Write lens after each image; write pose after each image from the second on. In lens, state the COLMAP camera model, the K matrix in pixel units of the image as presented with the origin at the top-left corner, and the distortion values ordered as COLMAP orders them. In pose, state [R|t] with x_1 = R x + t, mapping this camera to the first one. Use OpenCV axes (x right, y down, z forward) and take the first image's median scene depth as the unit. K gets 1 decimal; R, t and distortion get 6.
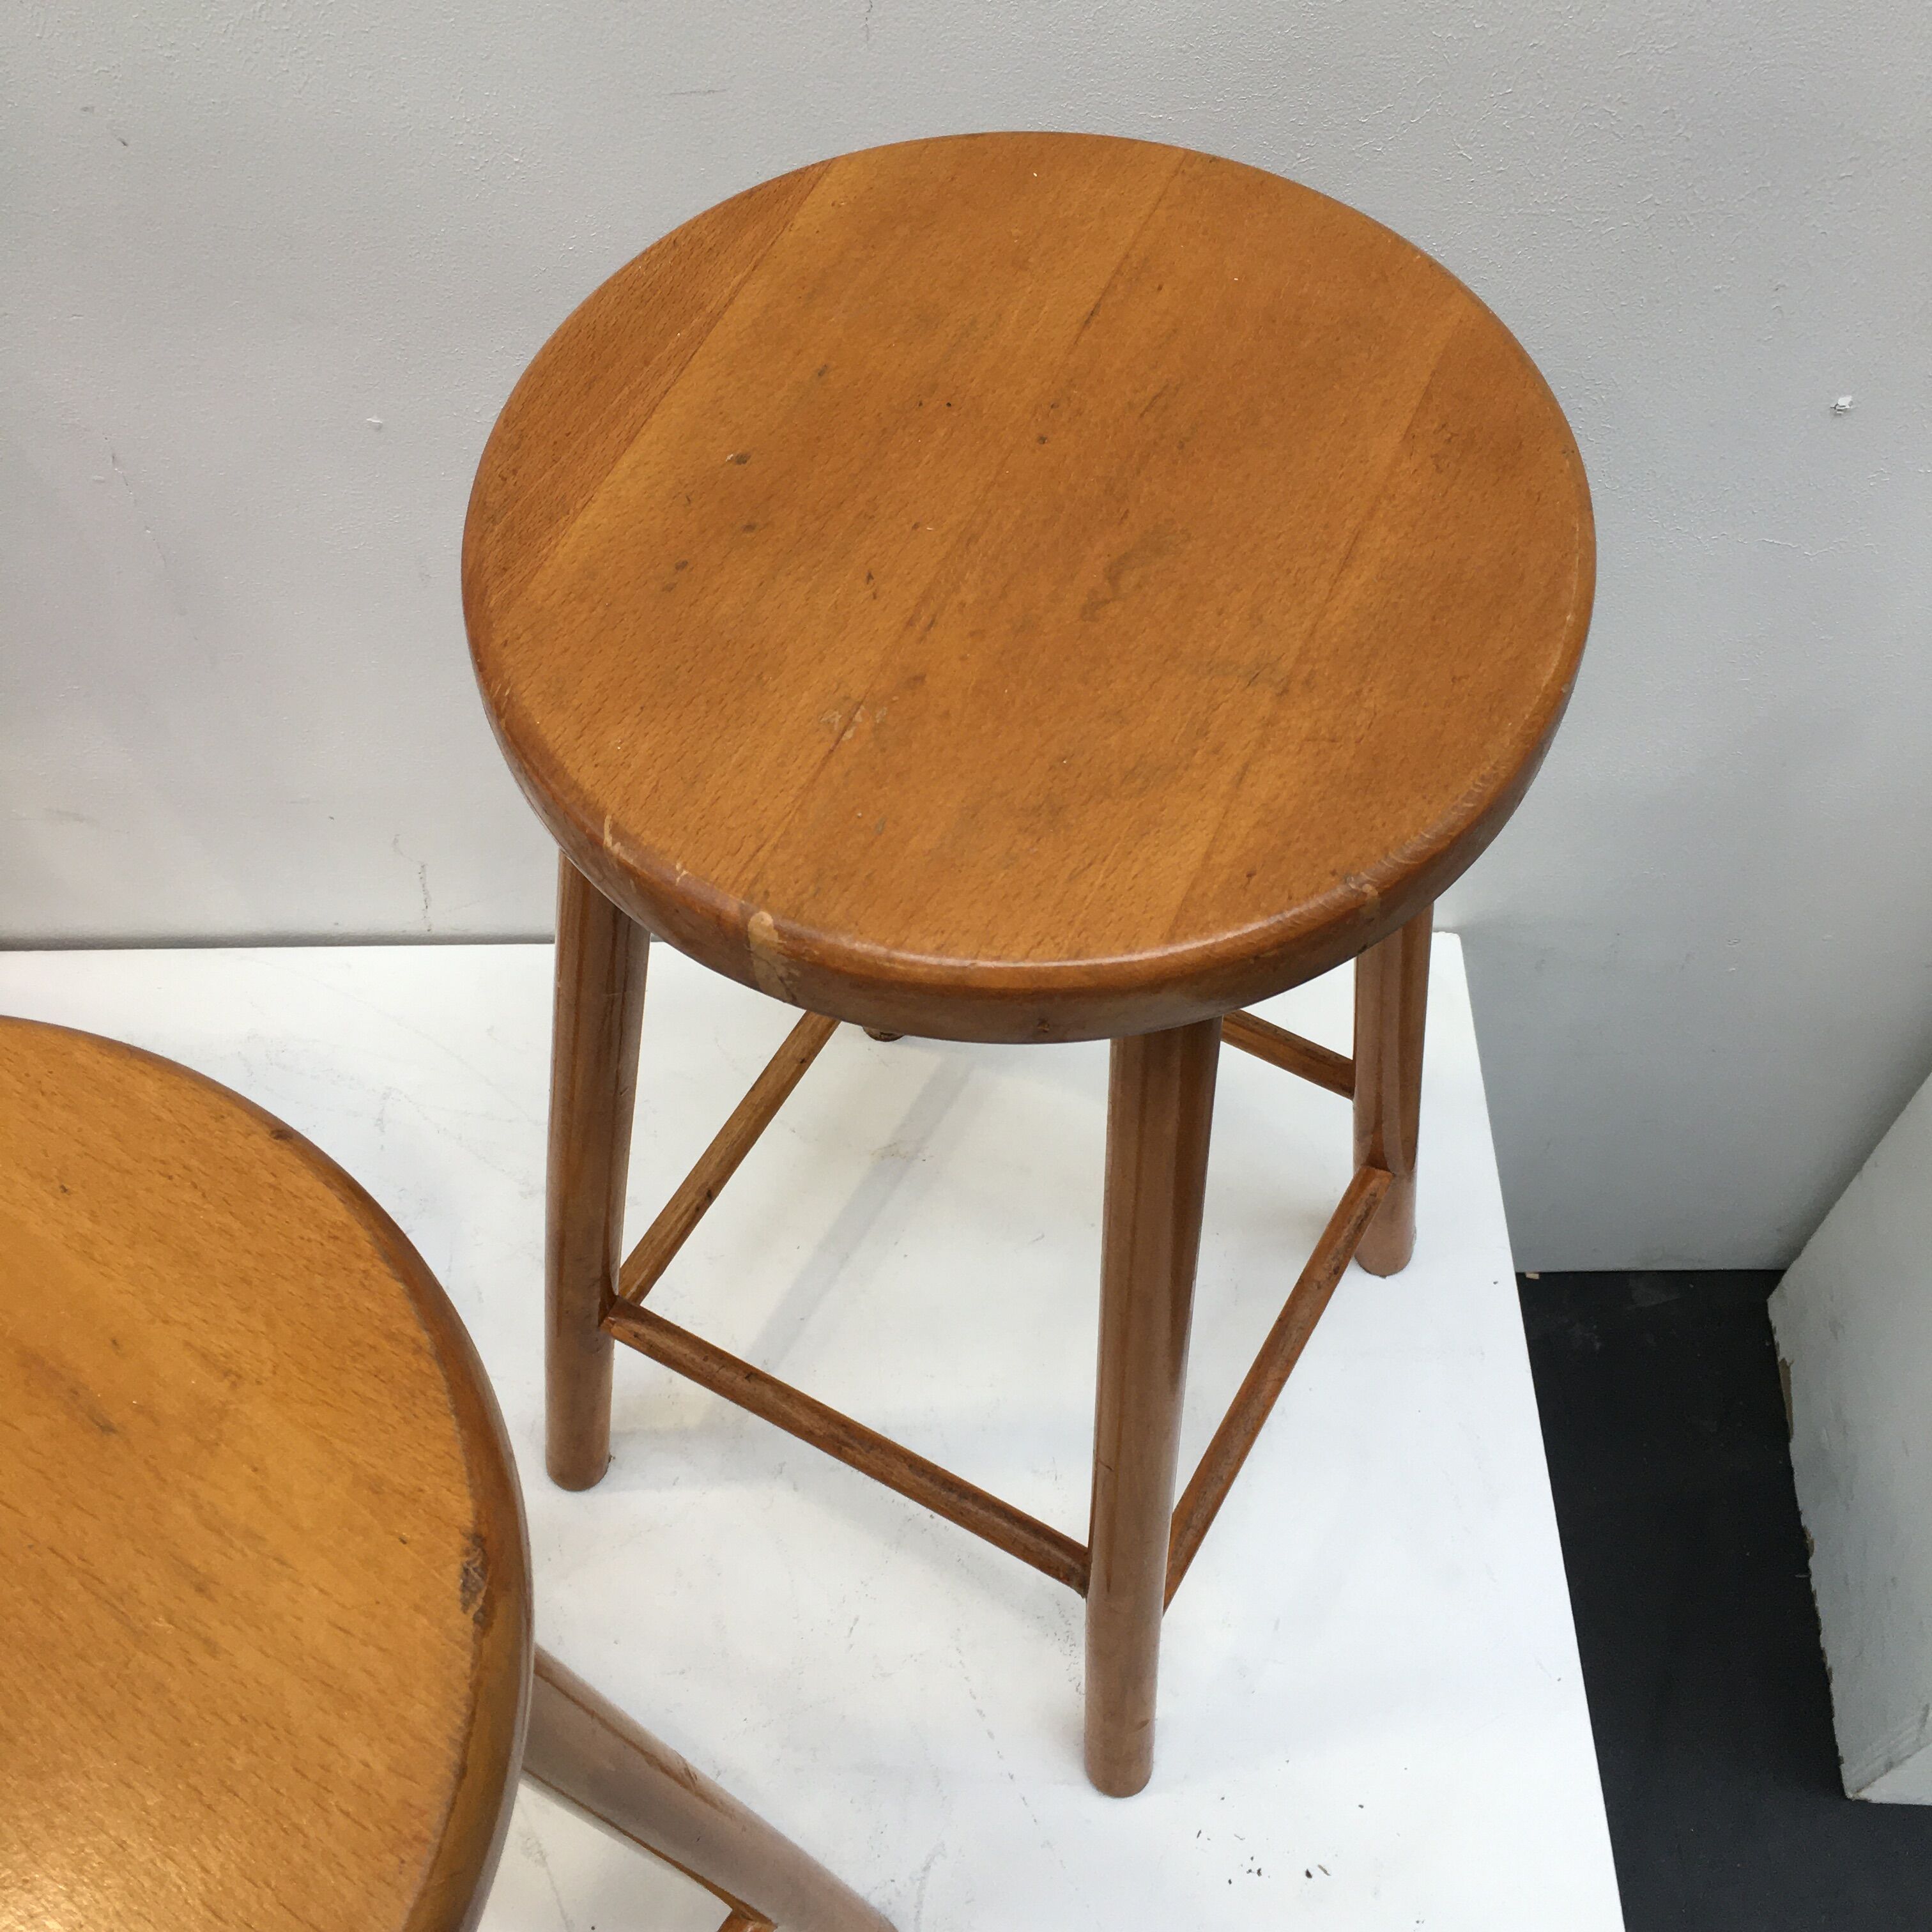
lens RADIAL K [[2227.8, 0, 972.9], [0, 2227.8, 964.1], [0, 0, 1]] dist [0.042366, 0.000000]
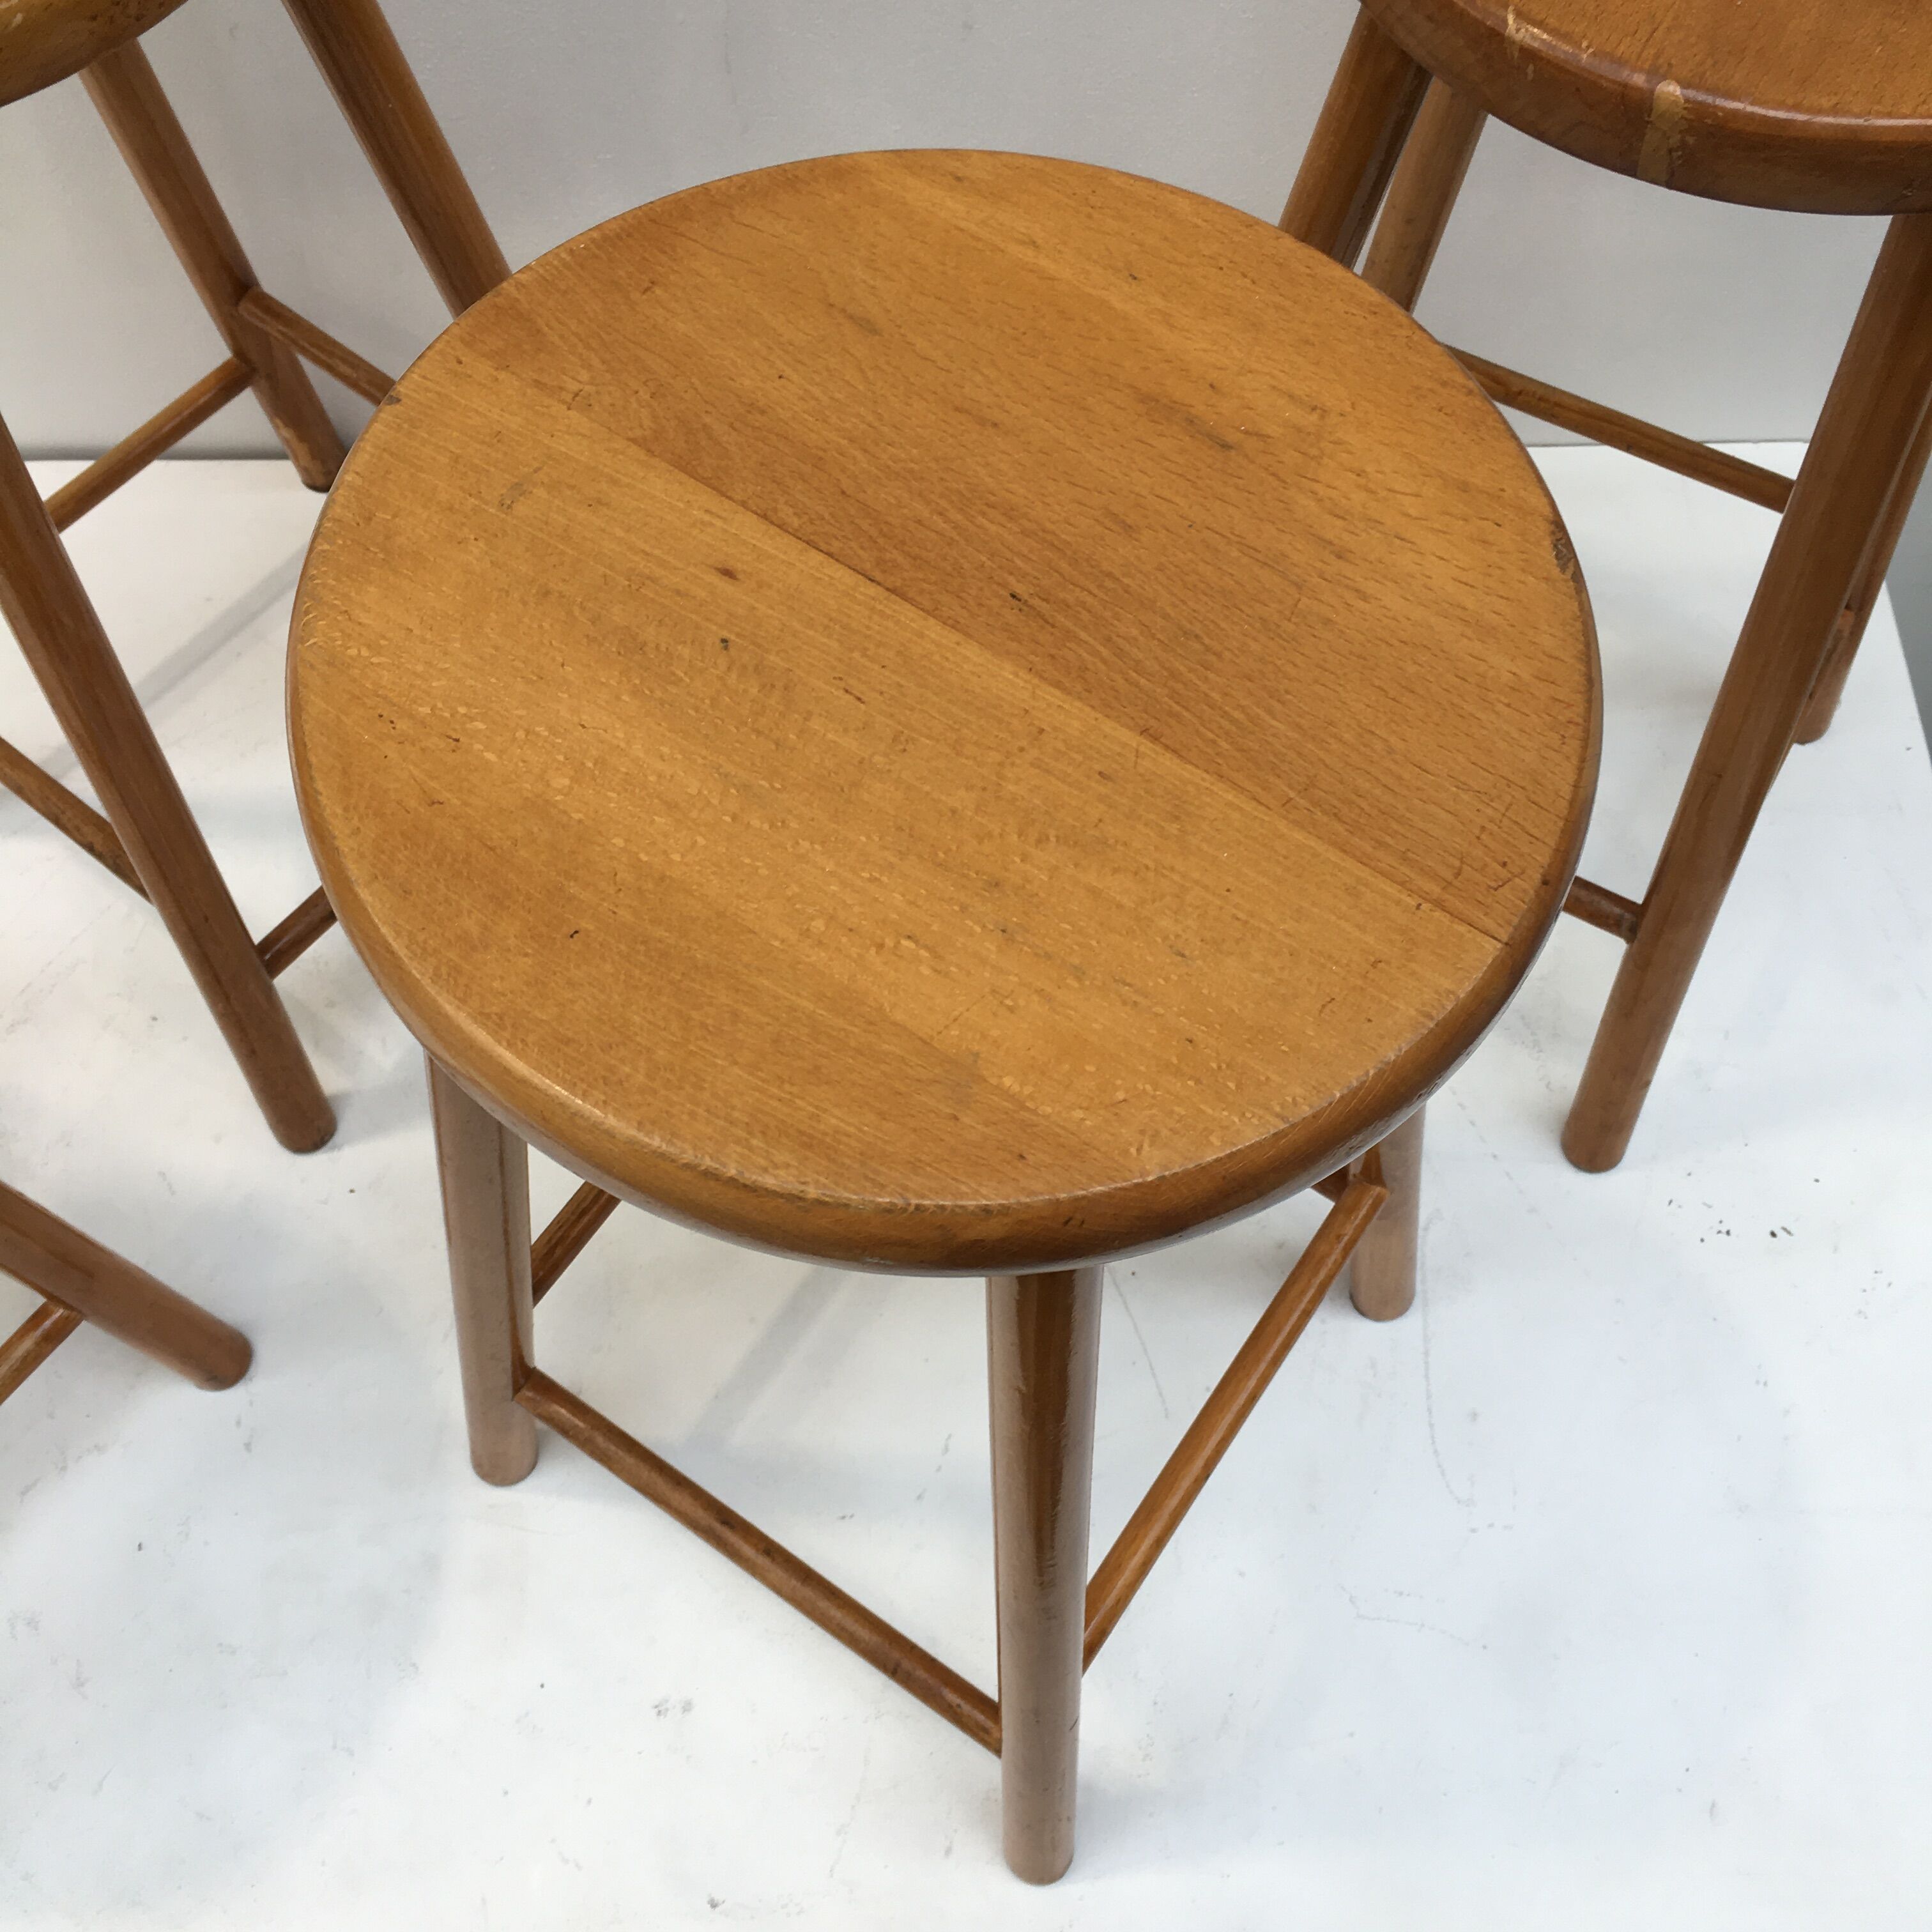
lens RADIAL K [[2227.8, 0, 969.1], [0, 2227.8, 975.7], [0, 0, 1]] dist [0.042366, 0.000000]
pose [[0.999999, 0.001503, 0.000195, -0.506308], [-0.001515, 0.996304, 0.085883, 0.373379], [-0.000065, -0.085883, 0.996305, -0.190559]]
